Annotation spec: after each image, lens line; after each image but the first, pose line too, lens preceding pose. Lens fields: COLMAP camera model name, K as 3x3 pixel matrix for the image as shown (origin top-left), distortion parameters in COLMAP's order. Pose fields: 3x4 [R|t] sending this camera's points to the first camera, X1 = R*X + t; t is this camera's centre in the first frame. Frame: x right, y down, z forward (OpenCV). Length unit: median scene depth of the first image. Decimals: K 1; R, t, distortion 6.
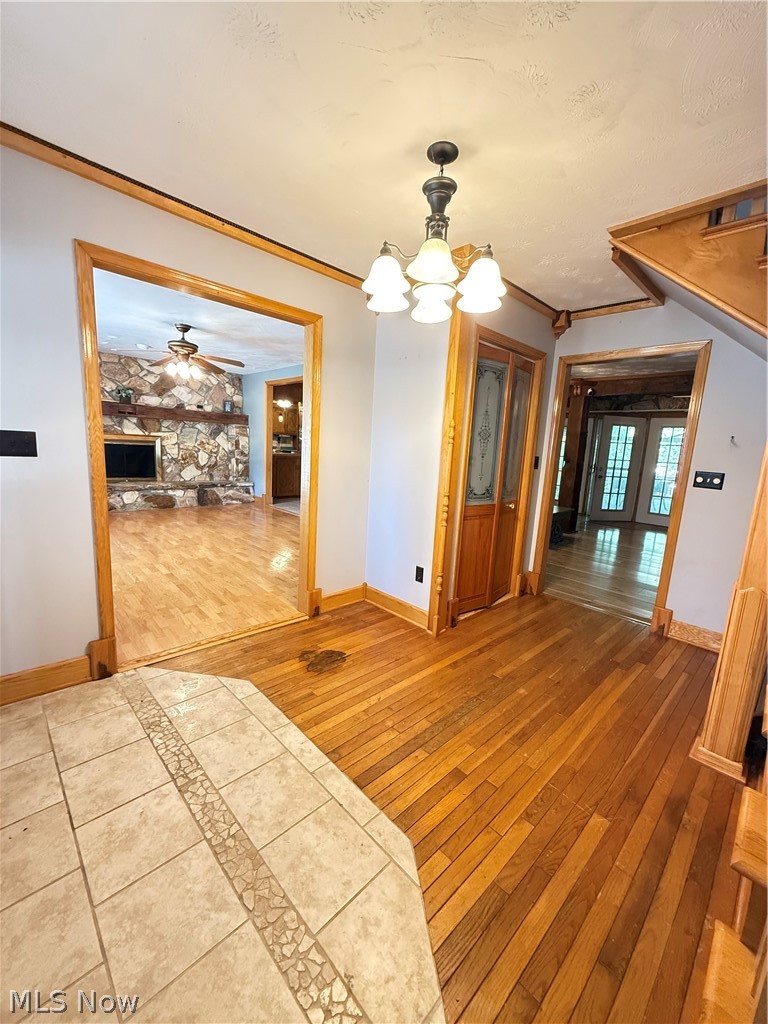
lens RADIAL K [[410.1, 0, 384.0], [0, 410.1, 512.0], [0, 0, 1]] dist [0.000593, -0.000283]
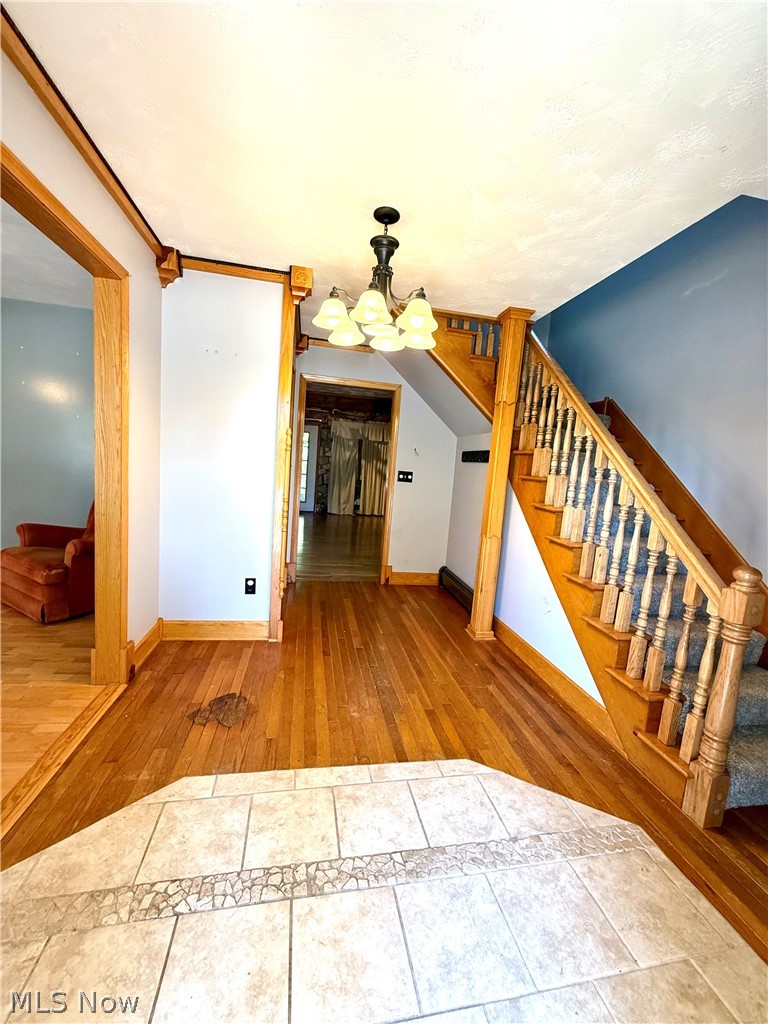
lens RADIAL K [[410.1, 0, 384.0], [0, 410.1, 512.0], [0, 0, 1]] dist [0.000593, -0.000283]
pose [[0.542822, -0.109075, 0.832735, -0.616193], [0.092544, 0.993261, 0.069776, -0.067185], [-0.834734, 0.039189, 0.549258, 0.252098]]
